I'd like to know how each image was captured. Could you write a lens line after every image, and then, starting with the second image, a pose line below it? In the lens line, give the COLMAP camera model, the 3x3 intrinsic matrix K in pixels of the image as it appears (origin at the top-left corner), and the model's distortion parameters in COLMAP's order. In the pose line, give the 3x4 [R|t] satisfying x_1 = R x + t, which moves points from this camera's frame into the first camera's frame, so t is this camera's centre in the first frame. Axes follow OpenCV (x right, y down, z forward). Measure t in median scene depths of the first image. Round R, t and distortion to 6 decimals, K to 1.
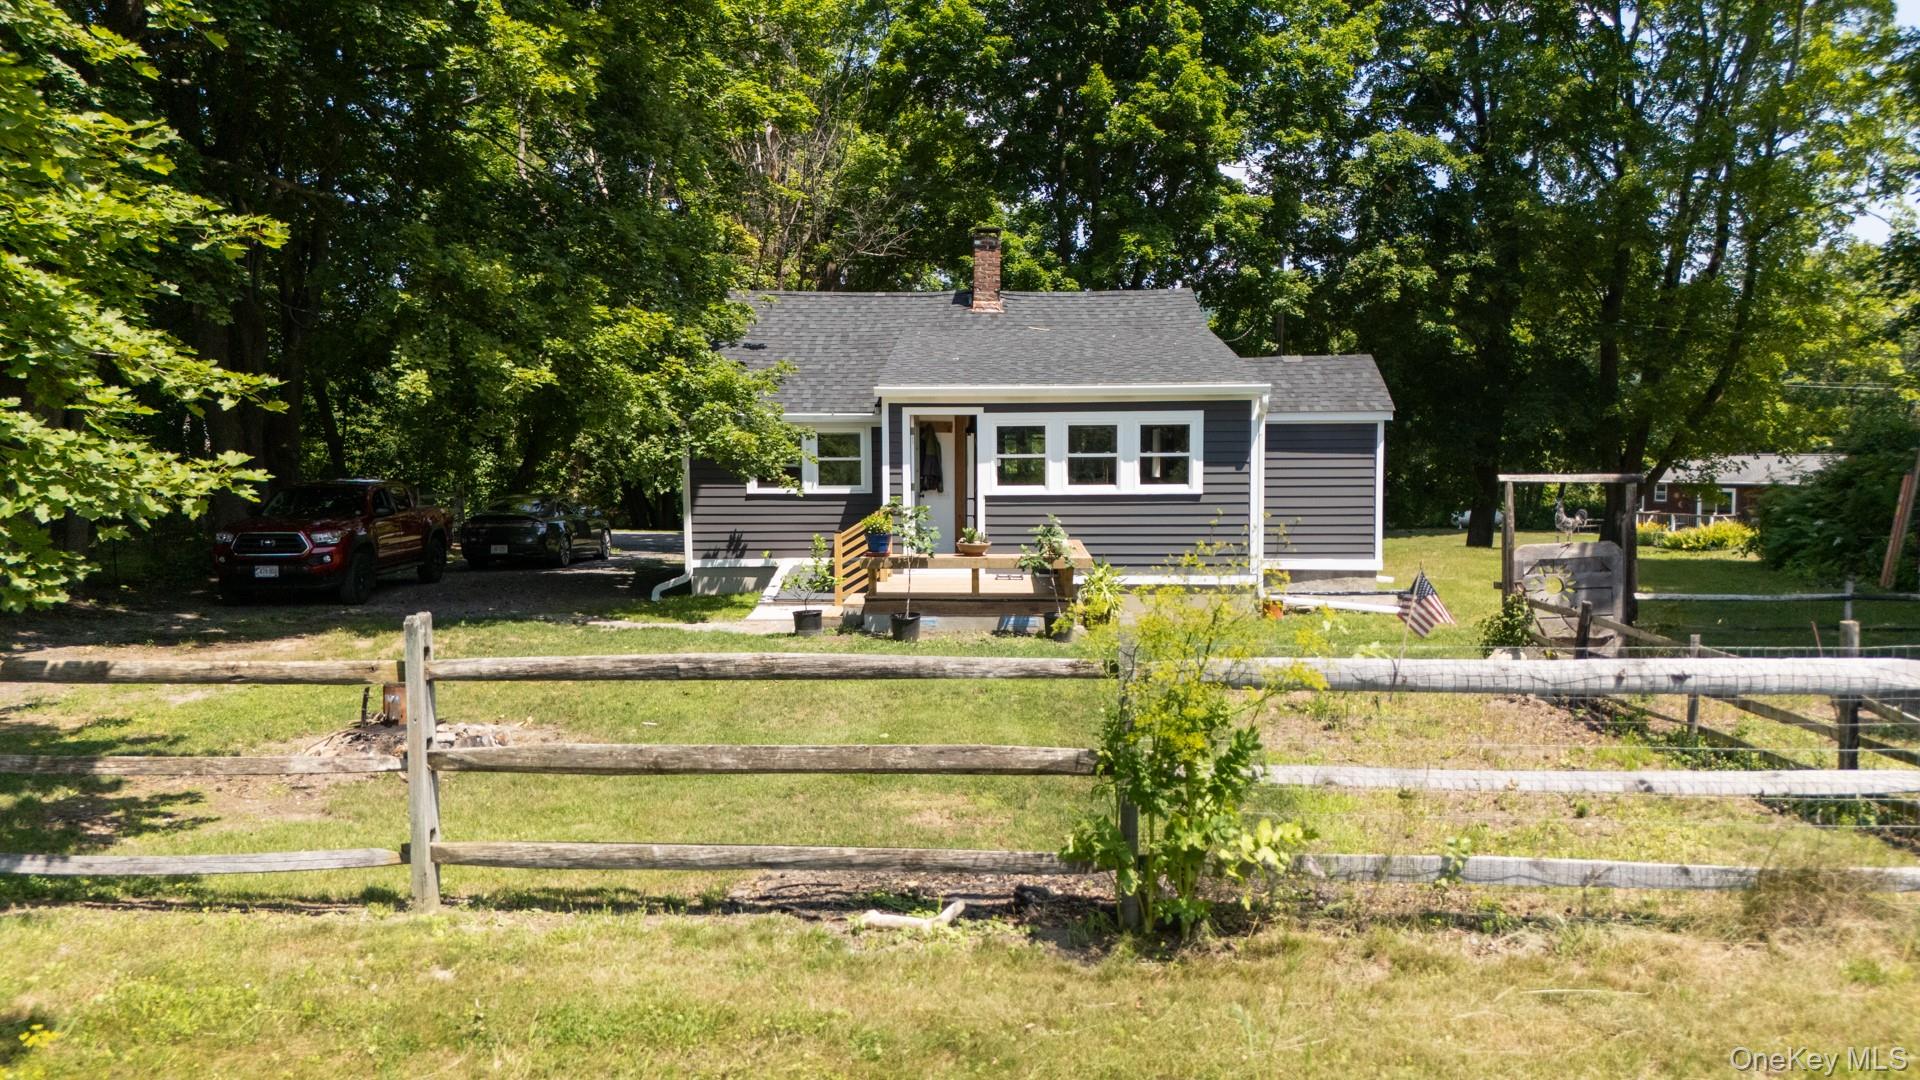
lens RADIAL K [[1436.8, 0, 960.0], [0, 1436.8, 540.0], [0, 0, 1]] dist [0.058585, -0.003064]
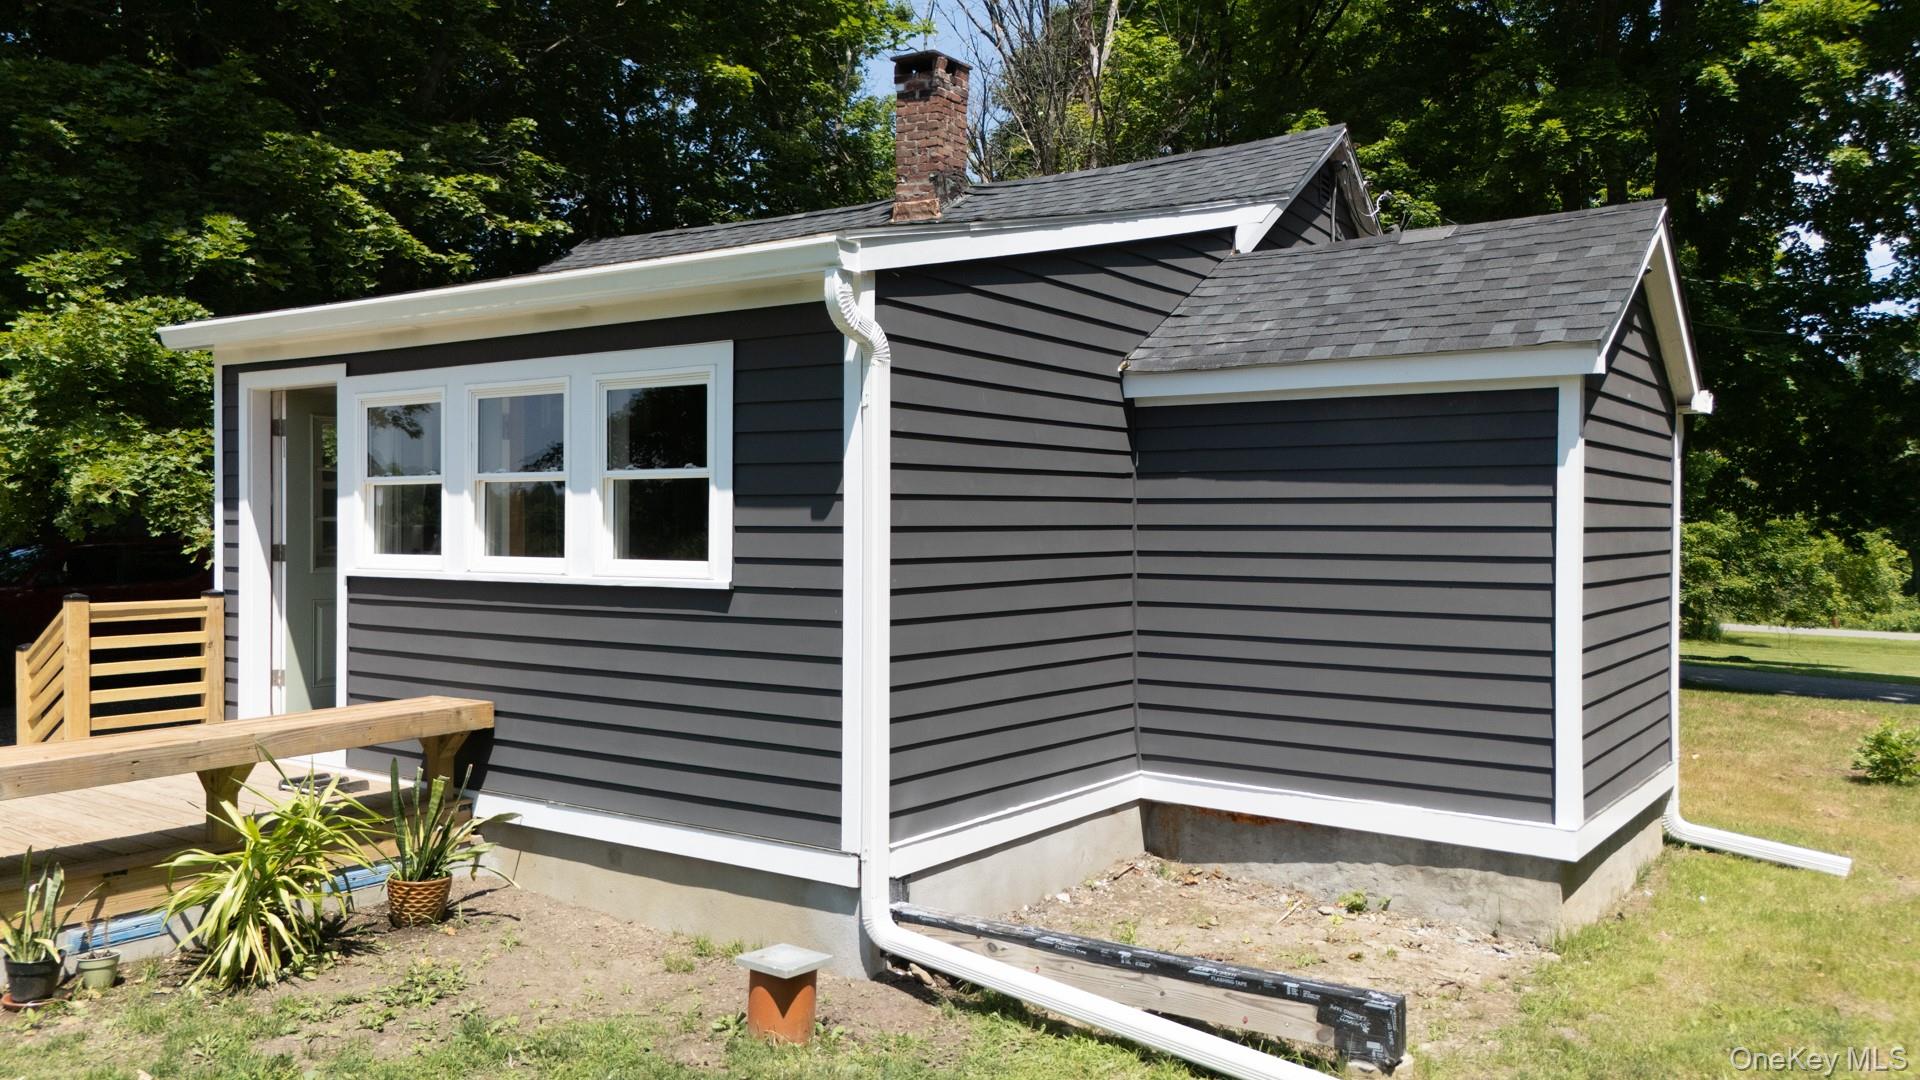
lens RADIAL K [[1436.8, 0, 960.0], [0, 1436.8, 540.0], [0, 0, 1]] dist [0.058585, -0.003064]
pose [[0.839998, 0.014754, -0.542389, 0.391121], [-0.046220, 0.997942, -0.044436, -0.030947], [0.540617, 0.062396, 0.838951, 0.743290]]
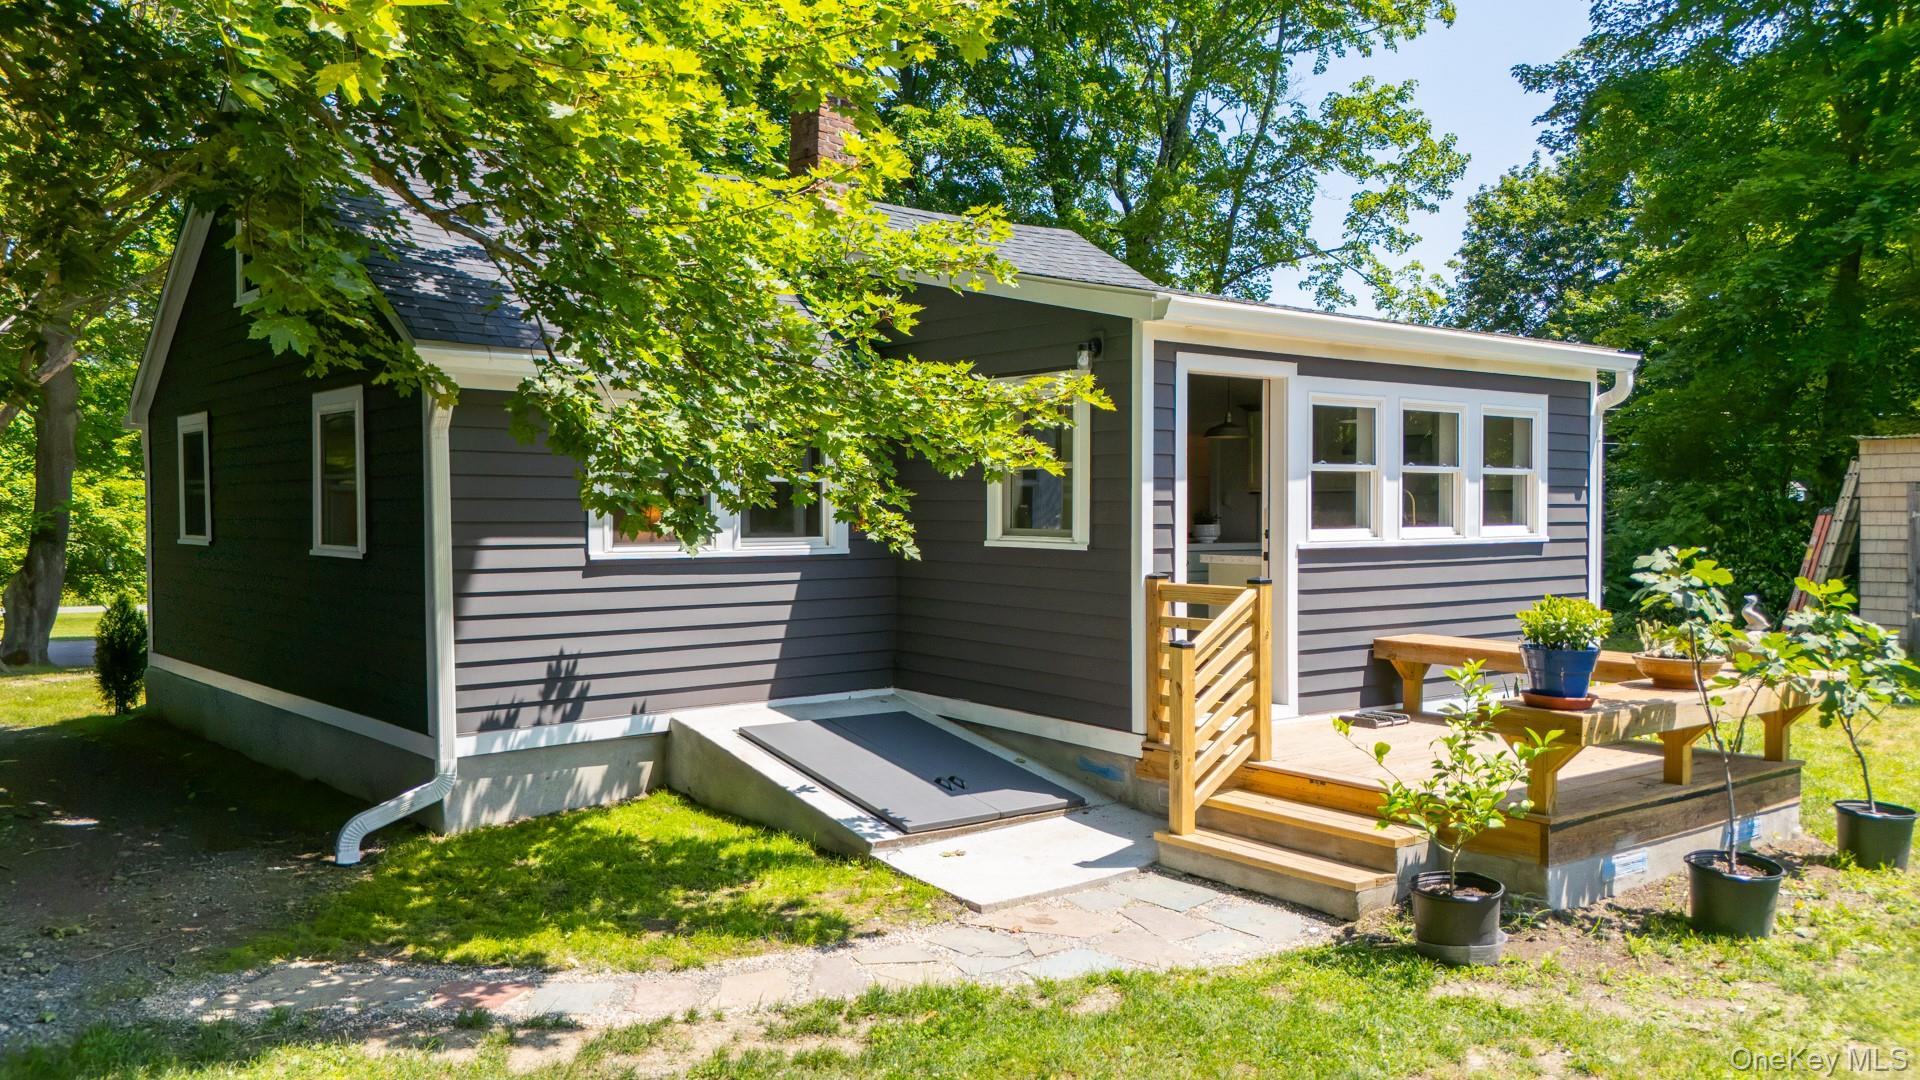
lens RADIAL K [[1436.8, 0, 960.0], [0, 1436.8, 540.0], [0, 0, 1]] dist [0.058585, -0.003064]
pose [[0.762288, -0.010411, 0.647154, -0.377426], [0.041511, 0.998598, -0.032832, -0.023010], [-0.645905, 0.051891, 0.761652, 0.707816]]
